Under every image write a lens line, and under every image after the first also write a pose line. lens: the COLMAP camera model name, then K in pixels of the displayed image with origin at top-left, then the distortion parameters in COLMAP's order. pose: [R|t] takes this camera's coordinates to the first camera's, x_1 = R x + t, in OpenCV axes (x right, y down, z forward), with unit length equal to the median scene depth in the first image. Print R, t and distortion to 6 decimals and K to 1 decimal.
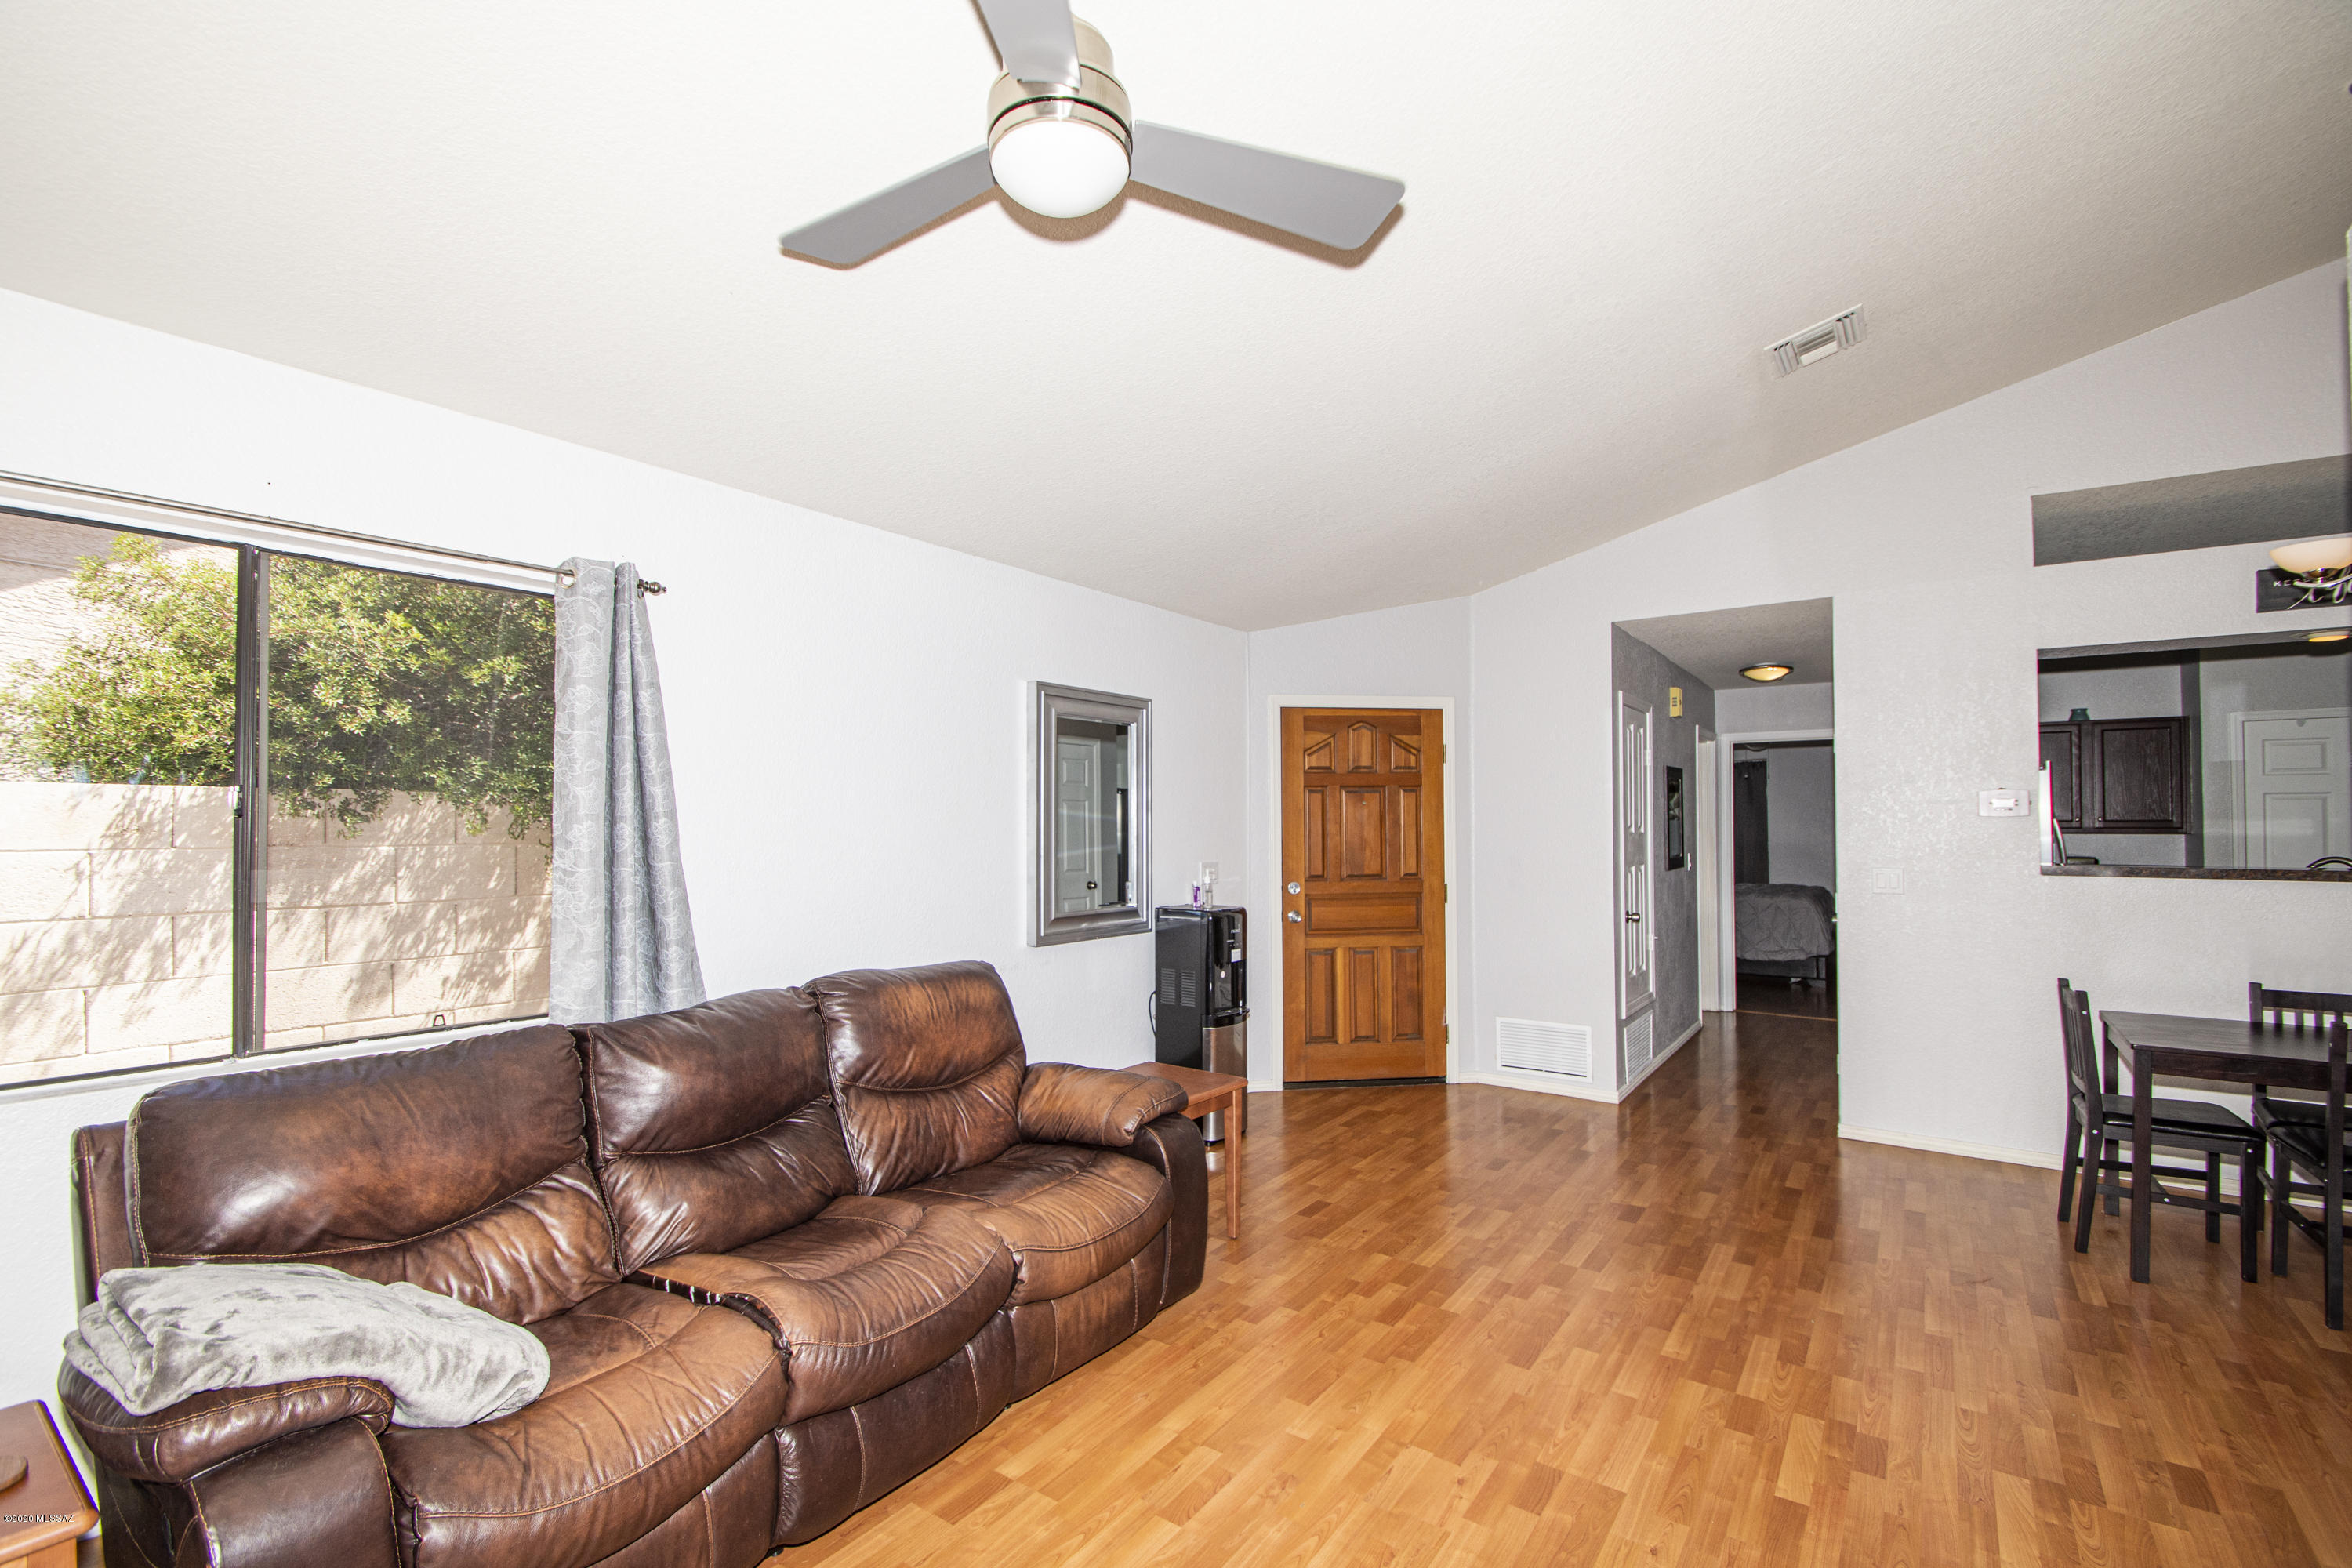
lens RADIAL K [[1030.6, 0, 1159.5], [0, 1030.6, 796.3], [0, 0, 1]] dist [0.000355, -0.010648]
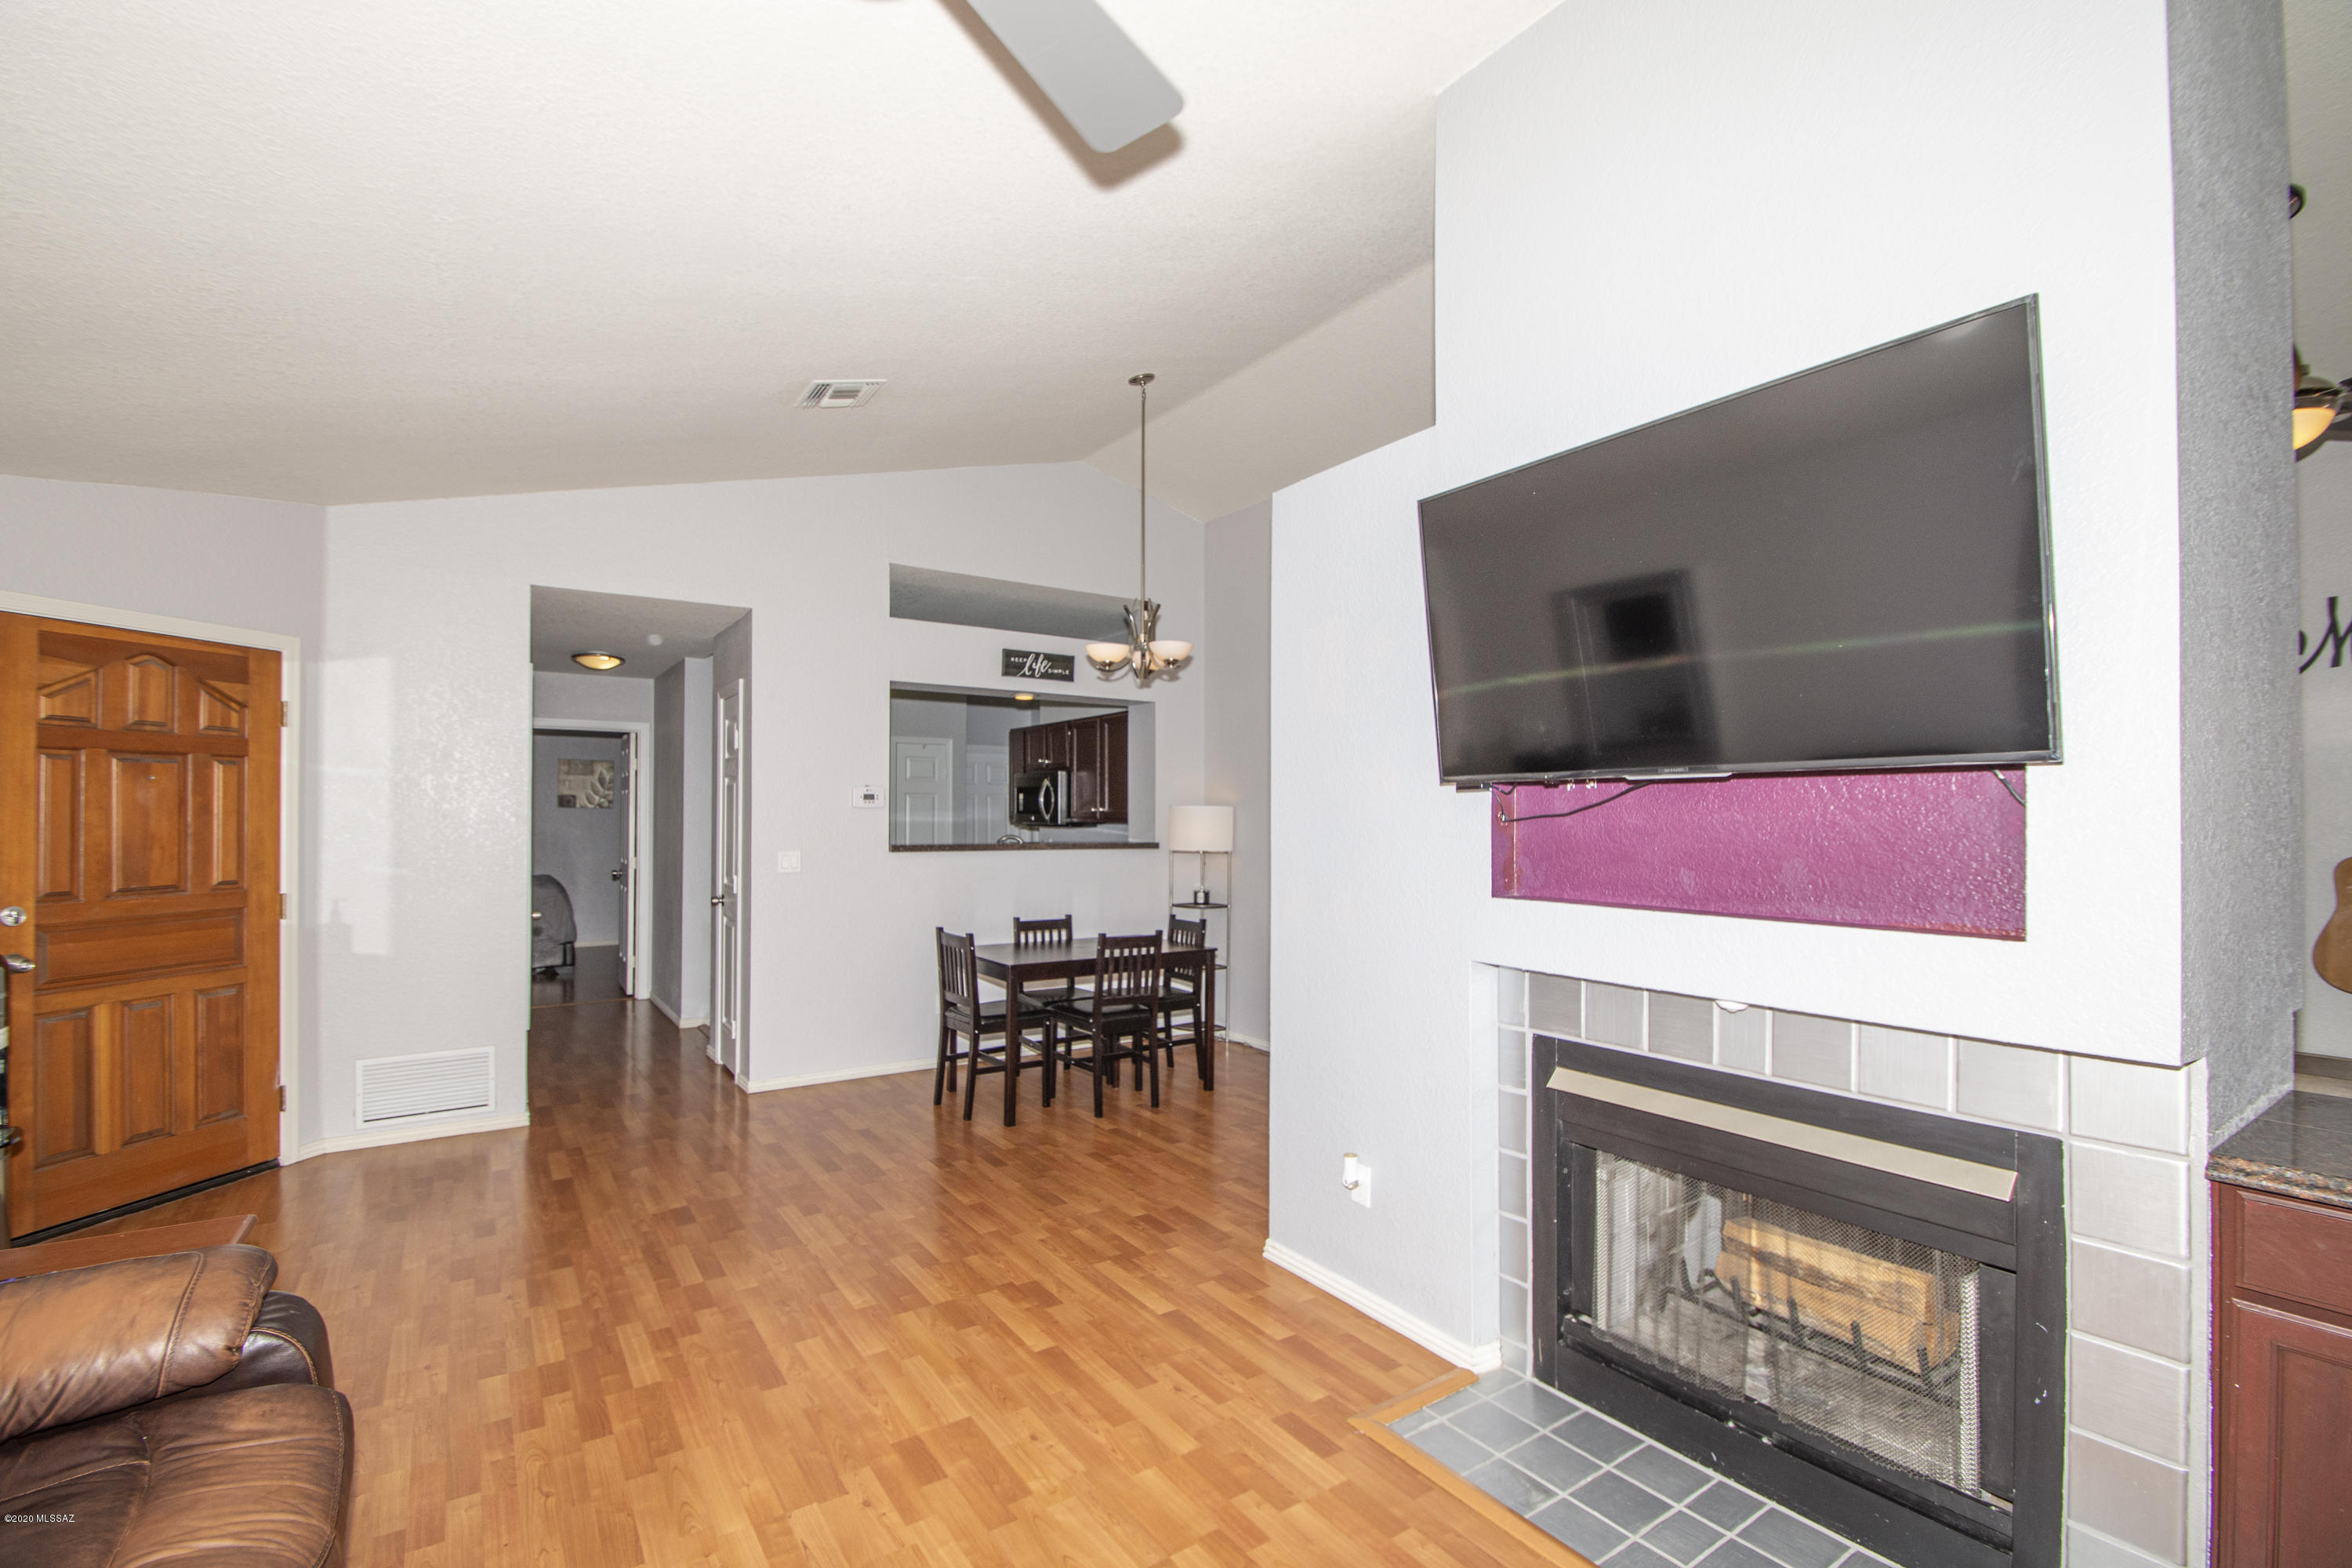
lens RADIAL K [[1030.6, 0, 1173.7], [0, 1030.6, 793.1], [0, 0, 1]] dist [0.000355, -0.010648]
pose [[0.316112, 0.021597, 0.948476, -0.277746], [-0.029272, 0.999487, -0.013003, 0.007369], [-0.948270, -0.023653, 0.316582, 0.232318]]
